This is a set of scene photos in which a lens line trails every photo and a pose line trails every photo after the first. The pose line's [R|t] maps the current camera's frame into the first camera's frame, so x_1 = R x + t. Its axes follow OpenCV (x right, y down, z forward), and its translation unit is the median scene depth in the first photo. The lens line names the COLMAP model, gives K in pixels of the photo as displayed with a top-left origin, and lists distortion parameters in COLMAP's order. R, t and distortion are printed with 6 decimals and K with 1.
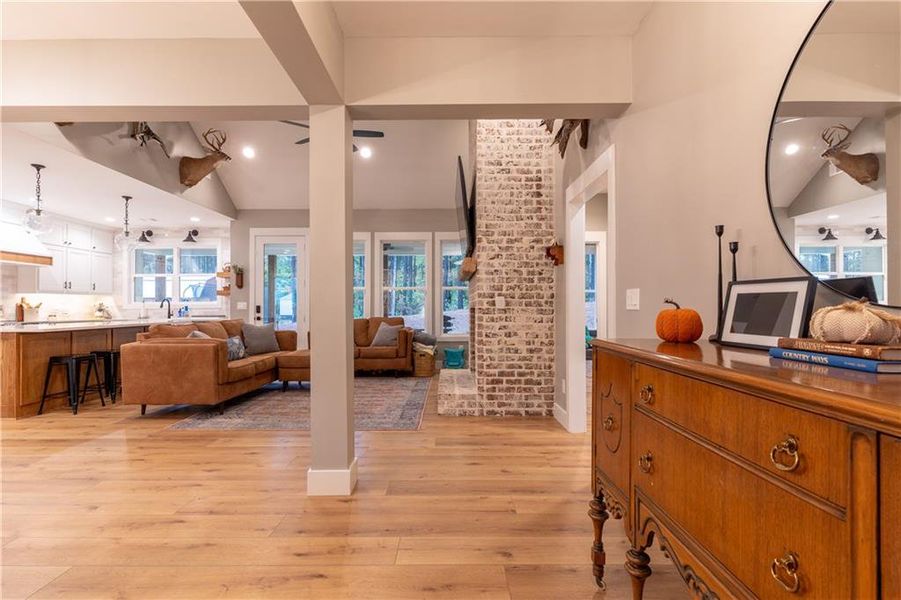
lens RADIAL K [[437.6, 0, 455.6], [0, 437.6, 303.3], [0, 0, 1]] dist [-0.000182, 0.000938]
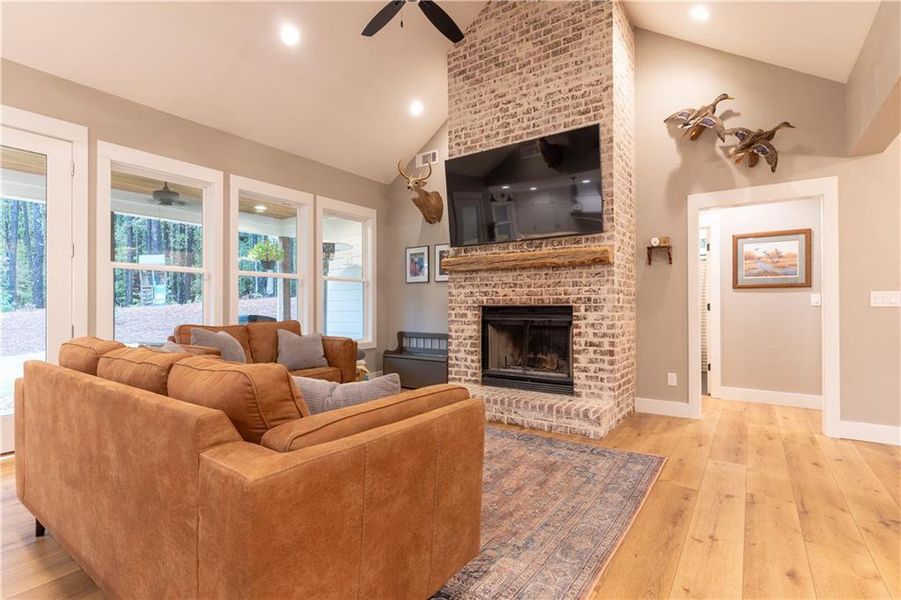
lens RADIAL K [[437.6, 0, 446.5], [0, 437.6, 300.9], [0, 0, 1]] dist [-0.000182, 0.000938]
pose [[0.578768, 0.008561, 0.815447, -0.550301], [-0.006102, 0.999962, -0.006167, 0.006286], [-0.815469, -0.001406, 0.578798, 0.493808]]
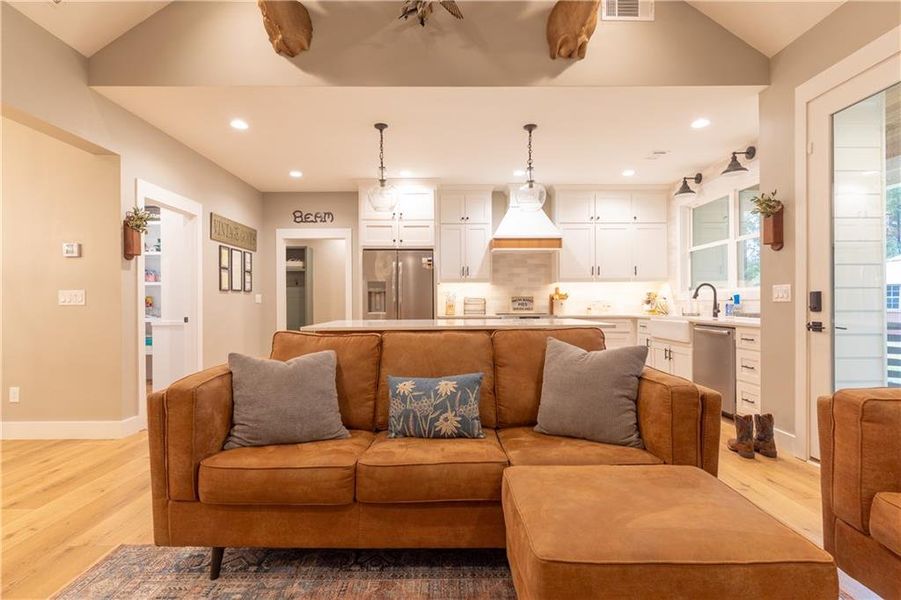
lens RADIAL K [[437.6, 0, 430.6], [0, 437.6, 302.8], [0, 0, 1]] dist [-0.000182, 0.000938]
pose [[-0.005272, 0.005436, -0.999971, -0.094907], [0.015984, 0.999858, 0.005351, 0.008394], [0.999858, -0.015955, -0.005358, 0.752121]]
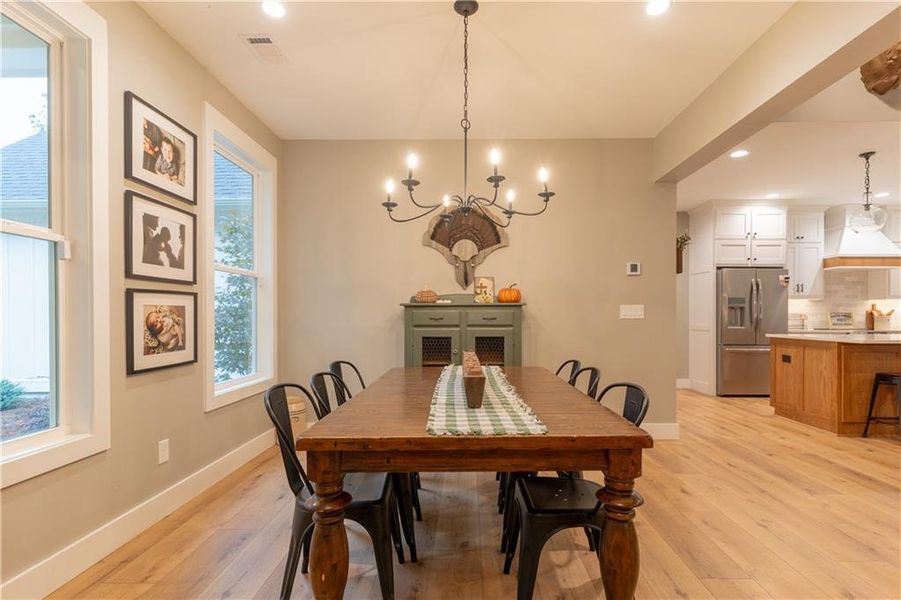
lens RADIAL K [[437.6, 0, 455.8], [0, 437.6, 321.1], [0, 0, 1]] dist [-0.000182, 0.000938]
pose [[-0.022670, 0.015049, -0.999630, -0.035901], [0.010268, 0.999837, 0.014820, -0.000371], [0.999690, -0.009928, -0.022821, 0.132666]]
